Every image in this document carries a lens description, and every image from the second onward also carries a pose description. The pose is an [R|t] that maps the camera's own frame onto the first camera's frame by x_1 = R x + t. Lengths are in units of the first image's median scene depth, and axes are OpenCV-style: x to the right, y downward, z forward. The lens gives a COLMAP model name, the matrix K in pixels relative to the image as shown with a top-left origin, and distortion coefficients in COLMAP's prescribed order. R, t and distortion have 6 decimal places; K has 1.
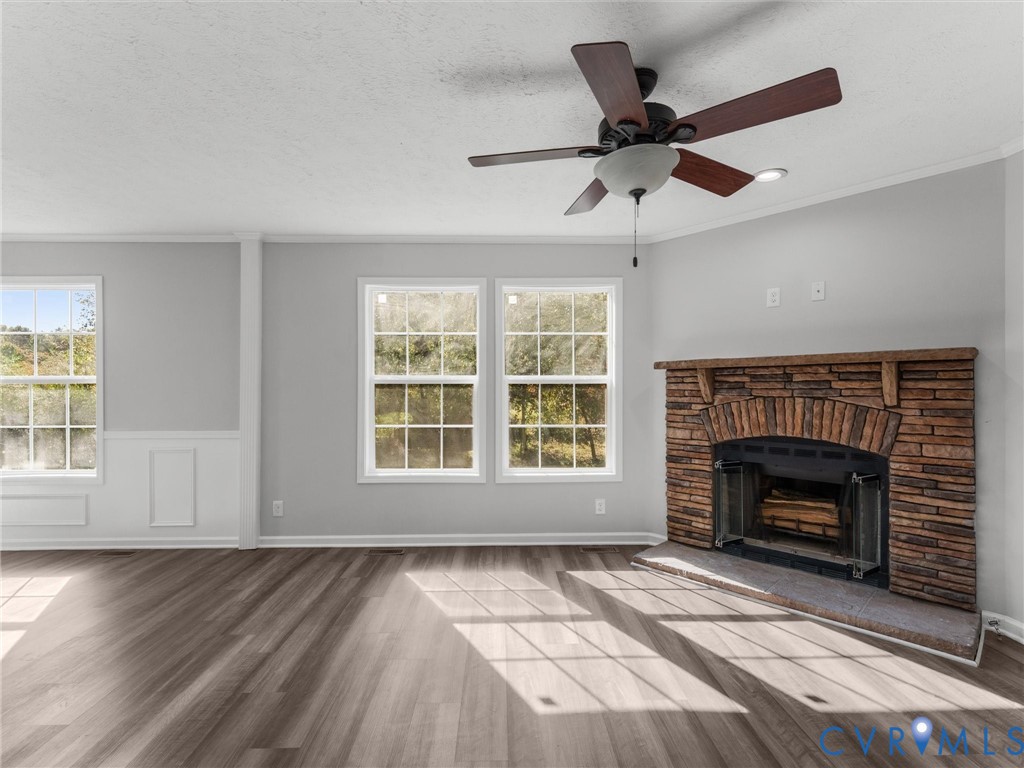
lens RADIAL K [[491.3, 0, 506.3], [0, 491.3, 391.7], [0, 0, 1]] dist [0.010145, -0.000051]
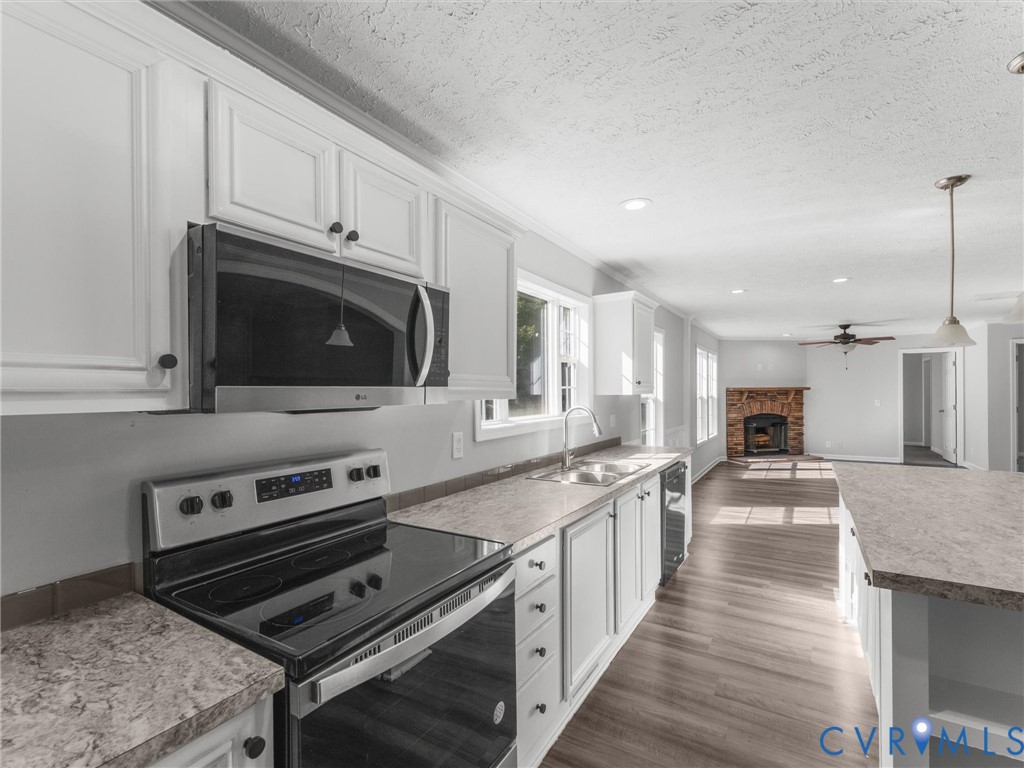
lens RADIAL K [[469.7, 0, 511.0], [0, 469.7, 391.3], [0, 0, 1]] dist [-0.002328, -0.001149]
pose [[0.551529, -0.002446, 0.834152, -2.712857], [0.013240, 0.999895, -0.005822, -0.050206], [-0.834051, 0.014255, 0.551504, 0.685332]]
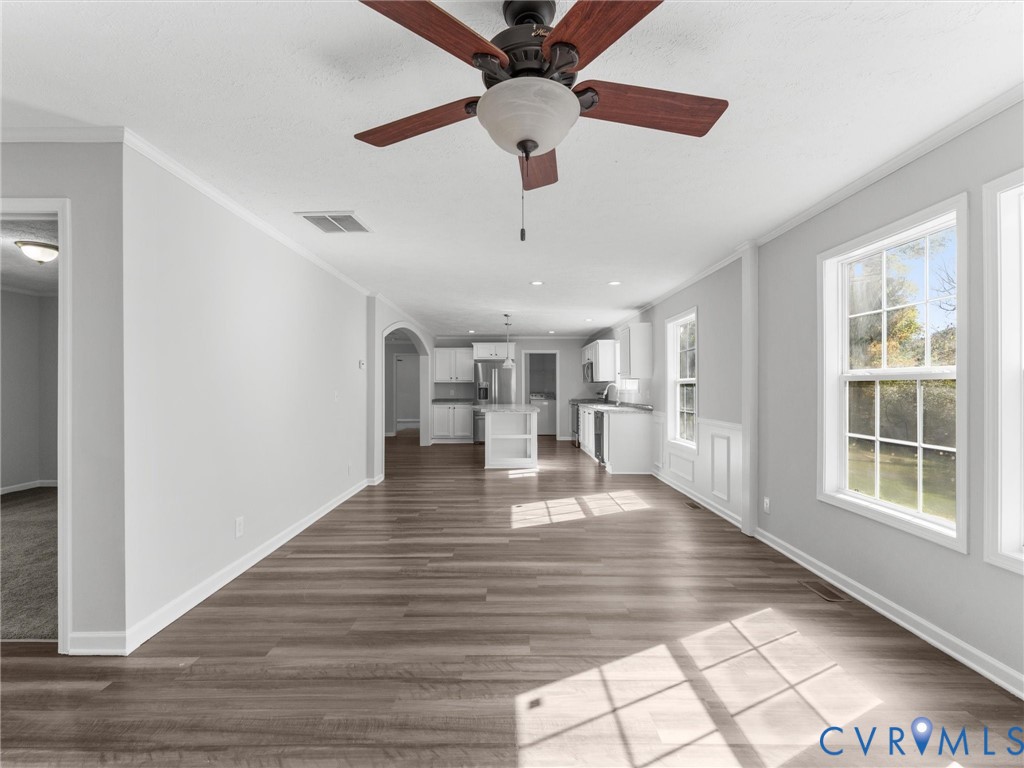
lens RADIAL K [[469.7, 0, 511.0], [0, 469.7, 391.3], [0, 0, 1]] dist [-0.002328, -0.001149]
pose [[-0.020035, 0.010076, -0.999749, 0.606741], [-0.004601, 0.999938, 0.010170, -0.005836], [0.999789, 0.004804, -0.019987, 0.578013]]
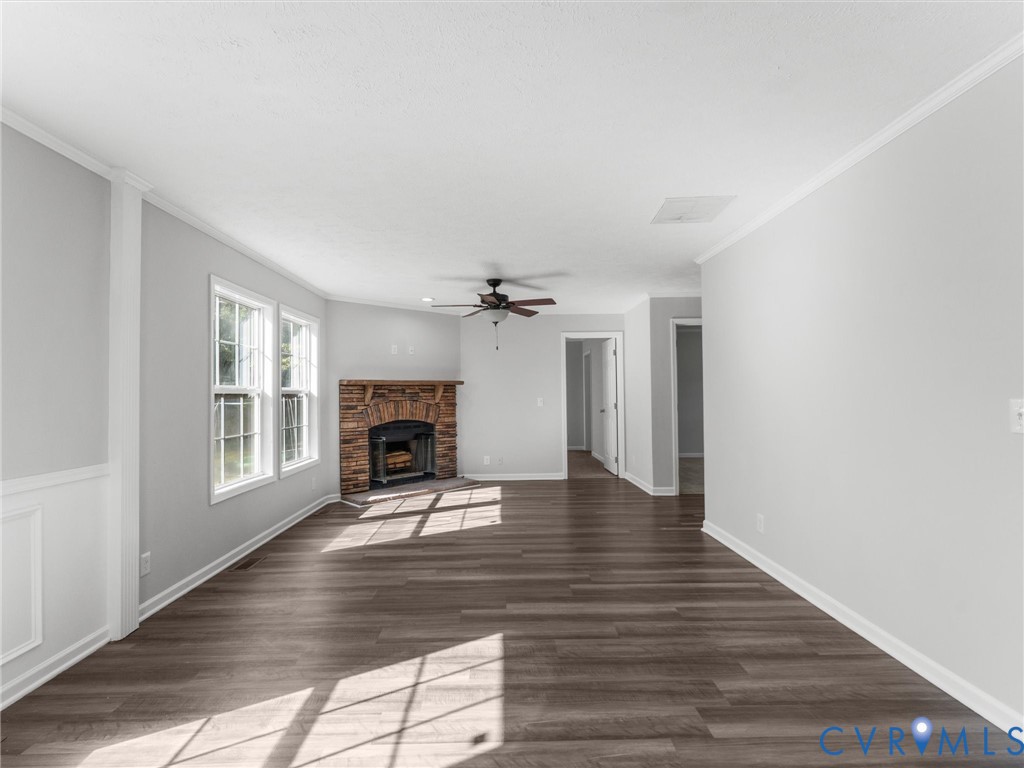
lens RADIAL K [[494.6, 0, 512.0], [0, 494.6, 384.0], [0, 0, 1]] dist [-0.003995, -0.000507]
pose [[-0.000060, 0.022435, 0.999748, -1.433569], [0.019443, 0.999559, -0.022429, -0.002211], [-0.999811, 0.019437, -0.000496, 0.533935]]
